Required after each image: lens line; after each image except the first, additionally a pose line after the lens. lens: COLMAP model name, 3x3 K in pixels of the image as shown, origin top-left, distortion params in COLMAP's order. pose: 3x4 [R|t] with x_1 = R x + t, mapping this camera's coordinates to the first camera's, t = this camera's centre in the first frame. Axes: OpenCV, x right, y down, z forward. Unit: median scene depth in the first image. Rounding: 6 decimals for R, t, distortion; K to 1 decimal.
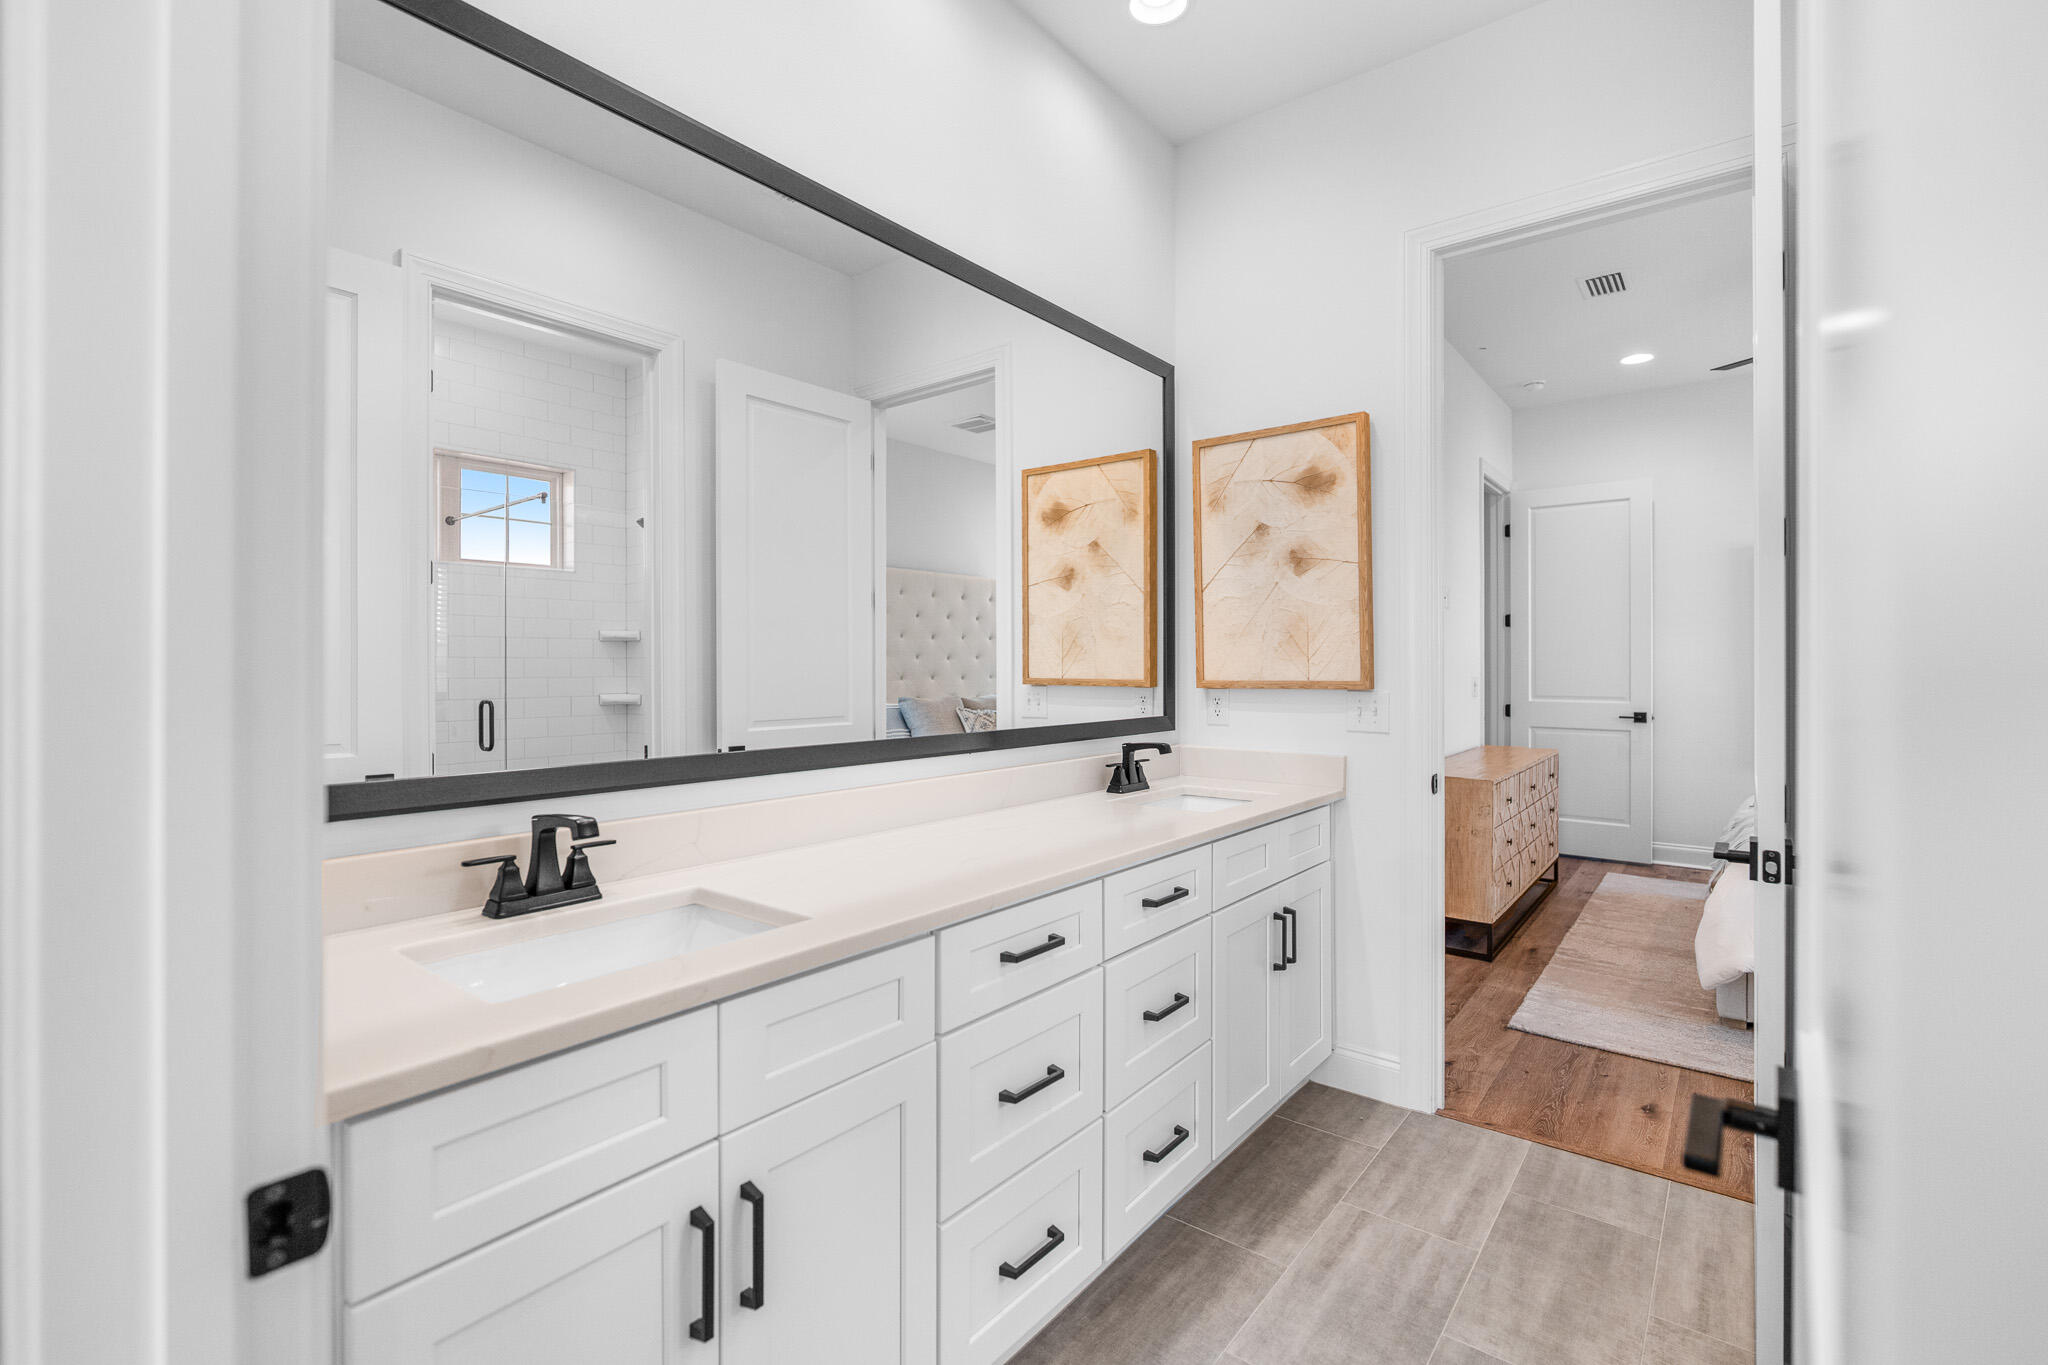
lens RADIAL K [[913.4, 0, 1018.5], [0, 913.4, 676.0], [0, 0, 1]] dist [-0.009183, 0.000553]
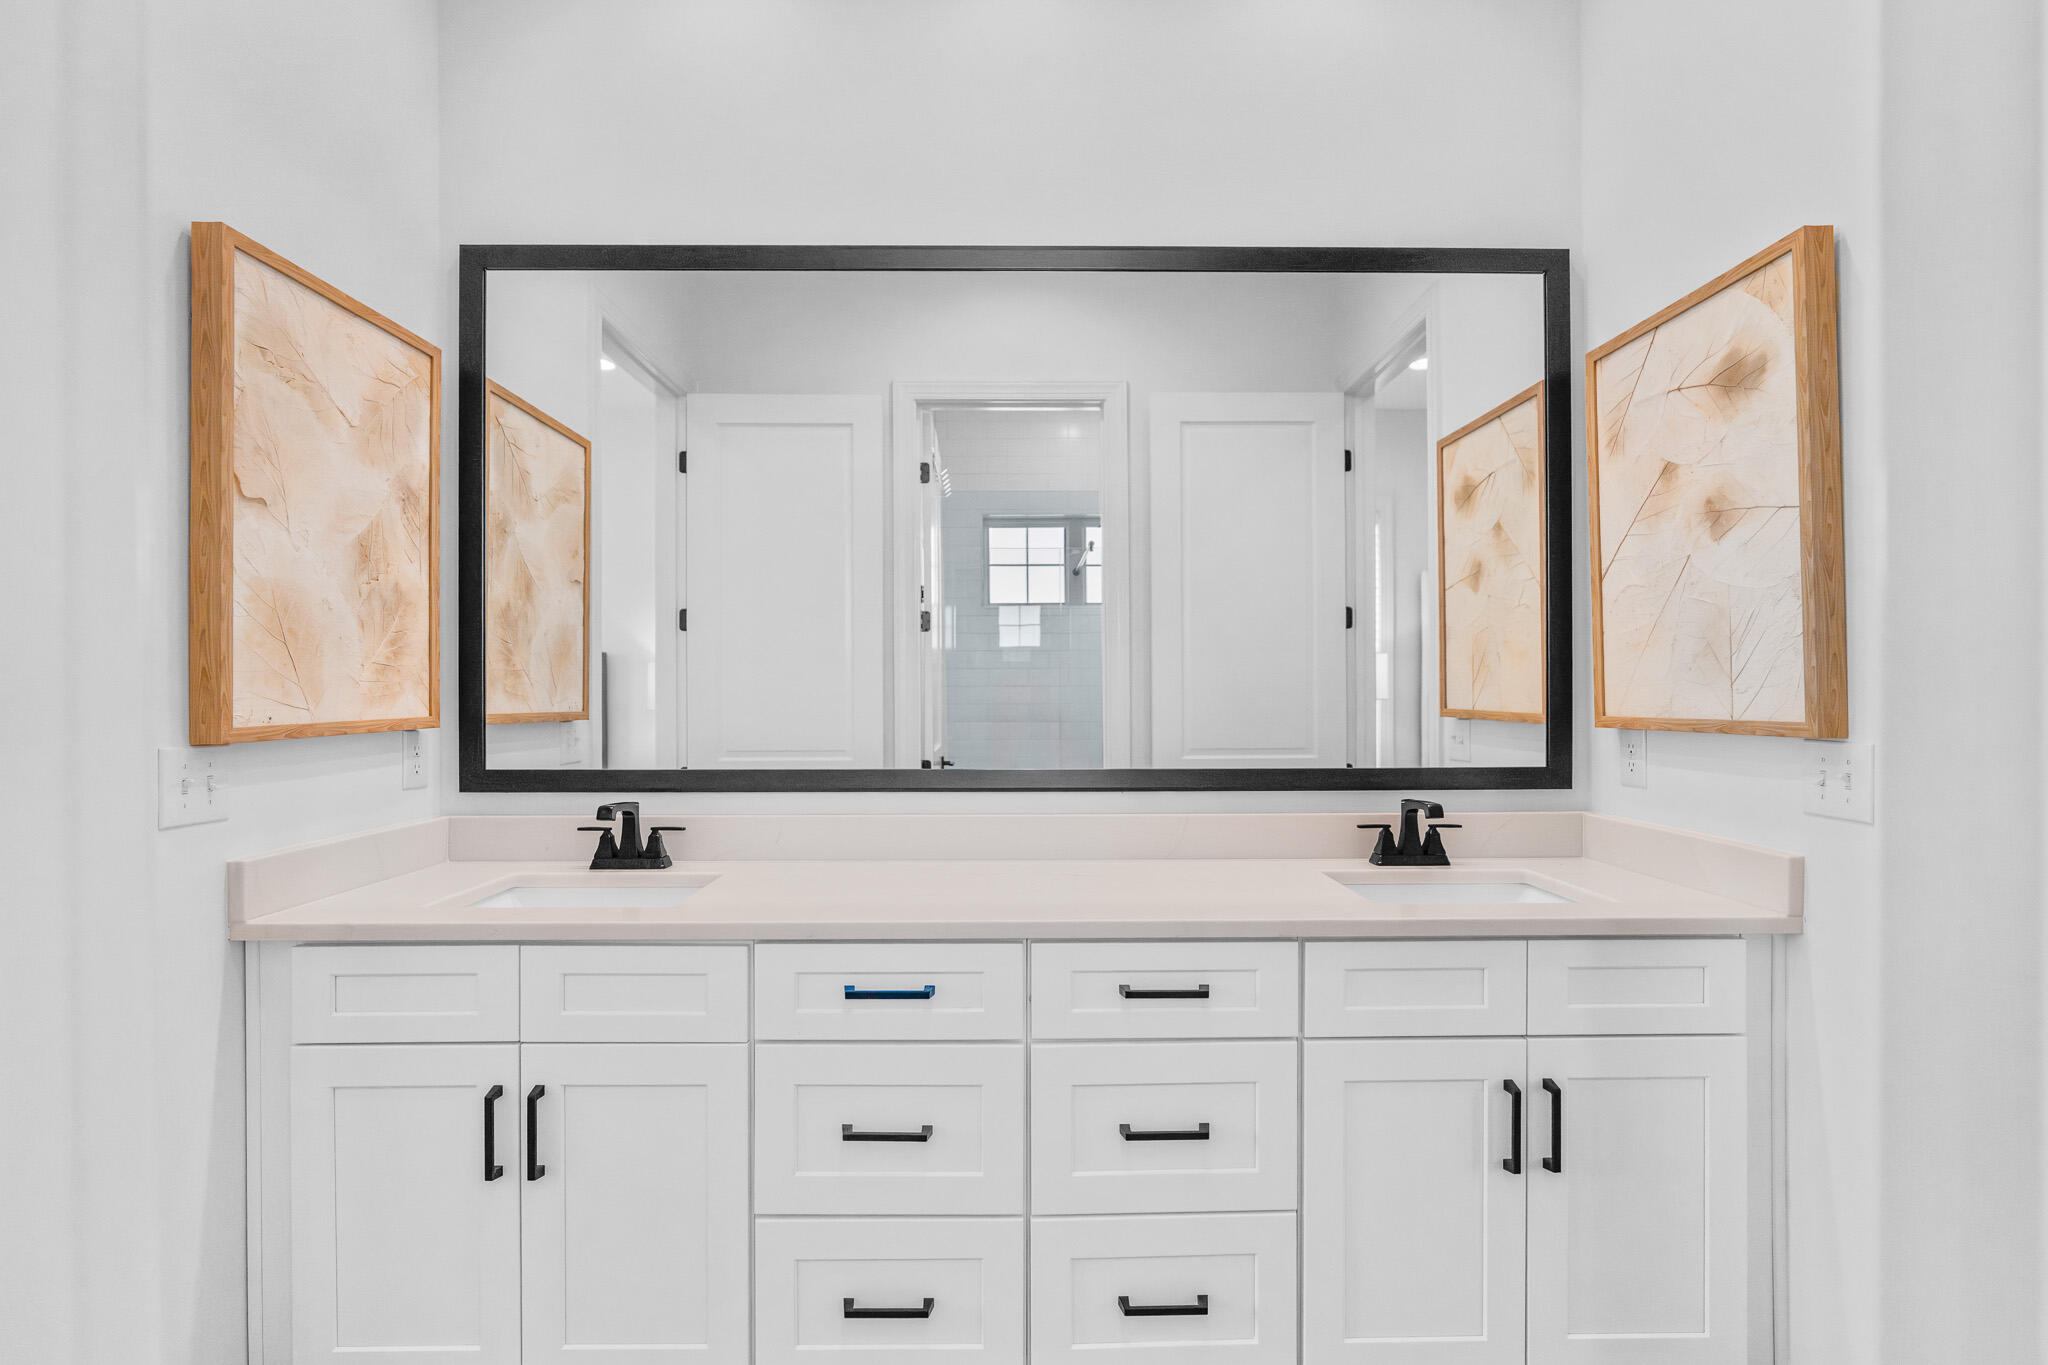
lens RADIAL K [[939.5, 0, 1026.1], [0, 939.5, 698.1], [0, 0, 1]] dist [0.001051, 0.000233]
pose [[0.636311, 0.003227, -0.771426, 0.486058], [-0.006252, 0.999980, -0.000974, -0.005192], [0.771407, 0.005443, 0.636319, 0.268889]]
